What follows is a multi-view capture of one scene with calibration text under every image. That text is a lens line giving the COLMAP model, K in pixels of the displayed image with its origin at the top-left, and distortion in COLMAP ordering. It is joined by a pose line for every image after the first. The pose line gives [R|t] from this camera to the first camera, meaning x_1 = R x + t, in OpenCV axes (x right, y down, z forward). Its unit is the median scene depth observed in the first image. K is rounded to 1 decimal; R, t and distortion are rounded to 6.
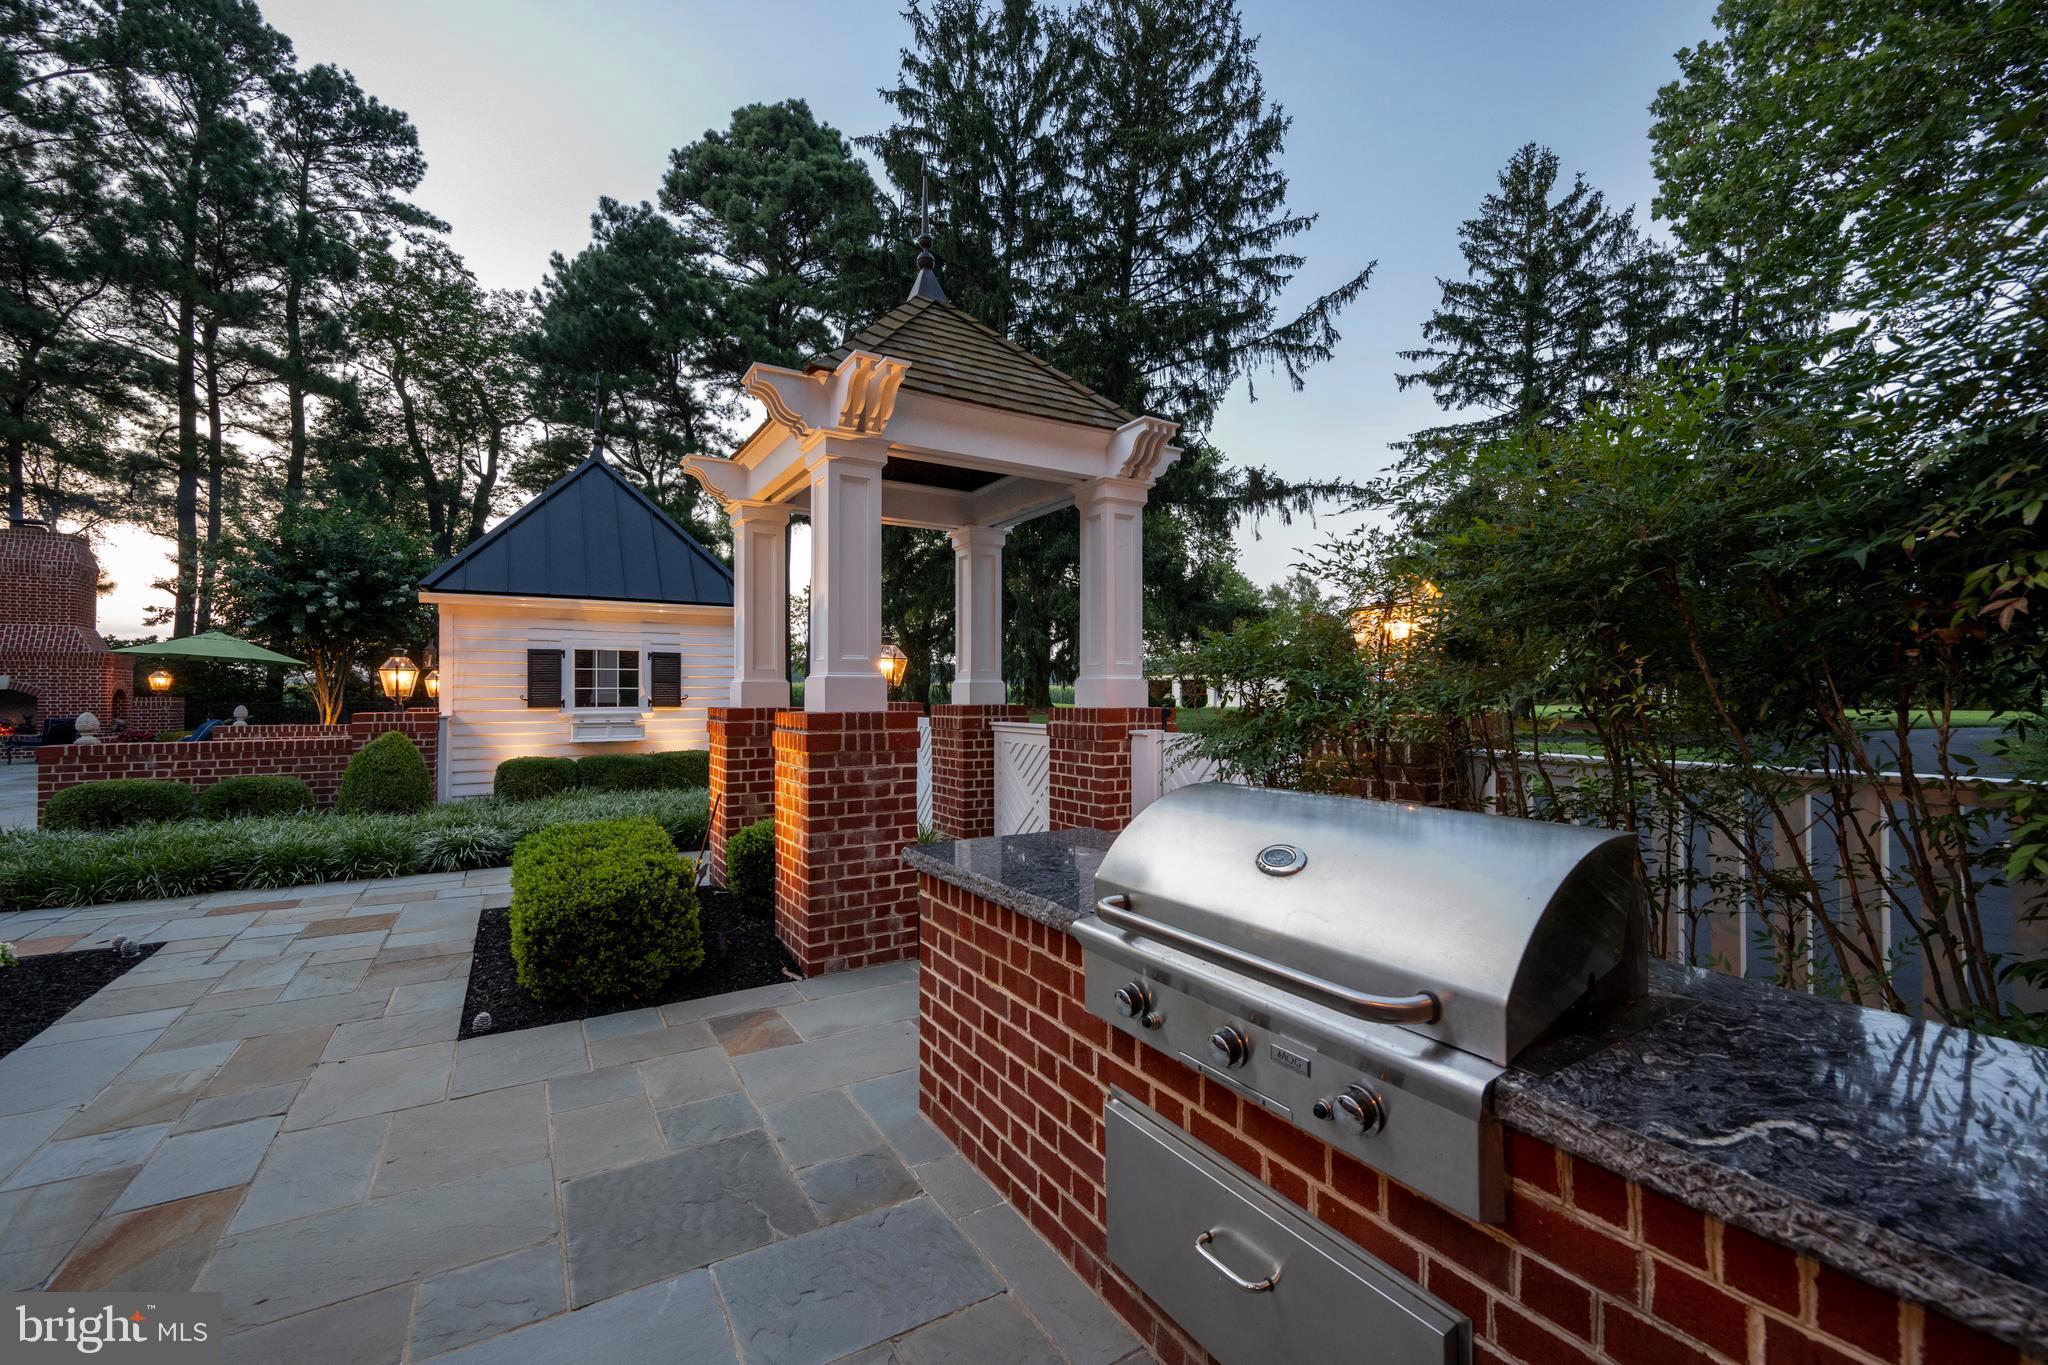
lens RADIAL K [[811.3, 0, 1024.0], [0, 811.3, 682.5], [0, 0, 1]] dist [-0.003893, -0.000011]
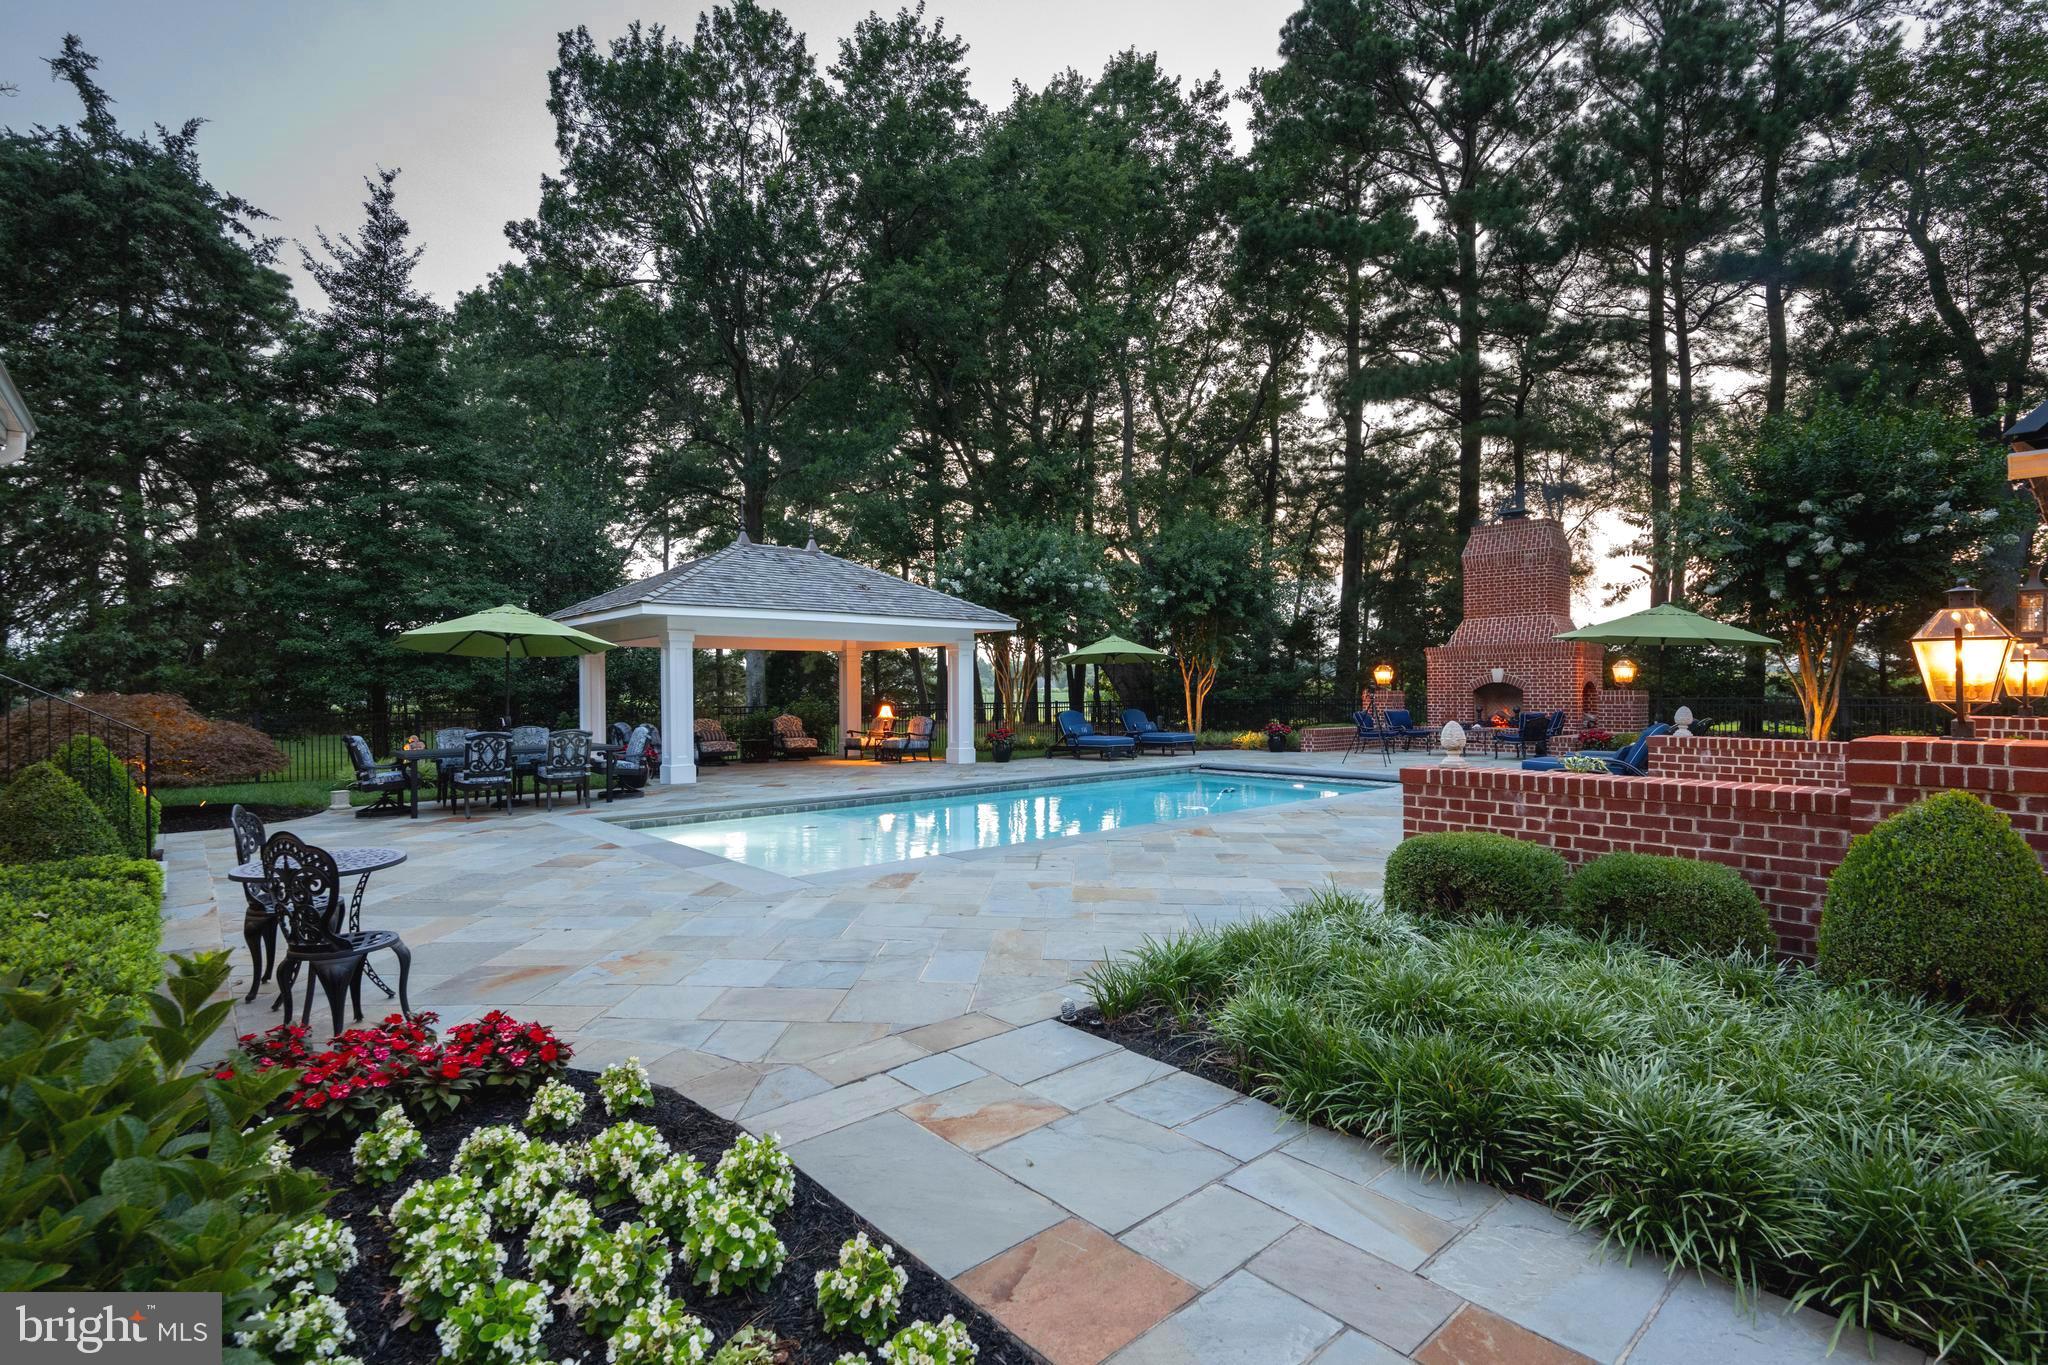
lens RADIAL K [[954.7, 0, 1024.0], [0, 954.7, 682.5], [0, 0, 1]] dist [0.002409, 0.000510]
pose [[0.160221, -0.004215, -0.987072, -0.122957], [0.018477, 0.999828, -0.001270, -0.000343], [0.986908, -0.018034, 0.160271, 0.150119]]
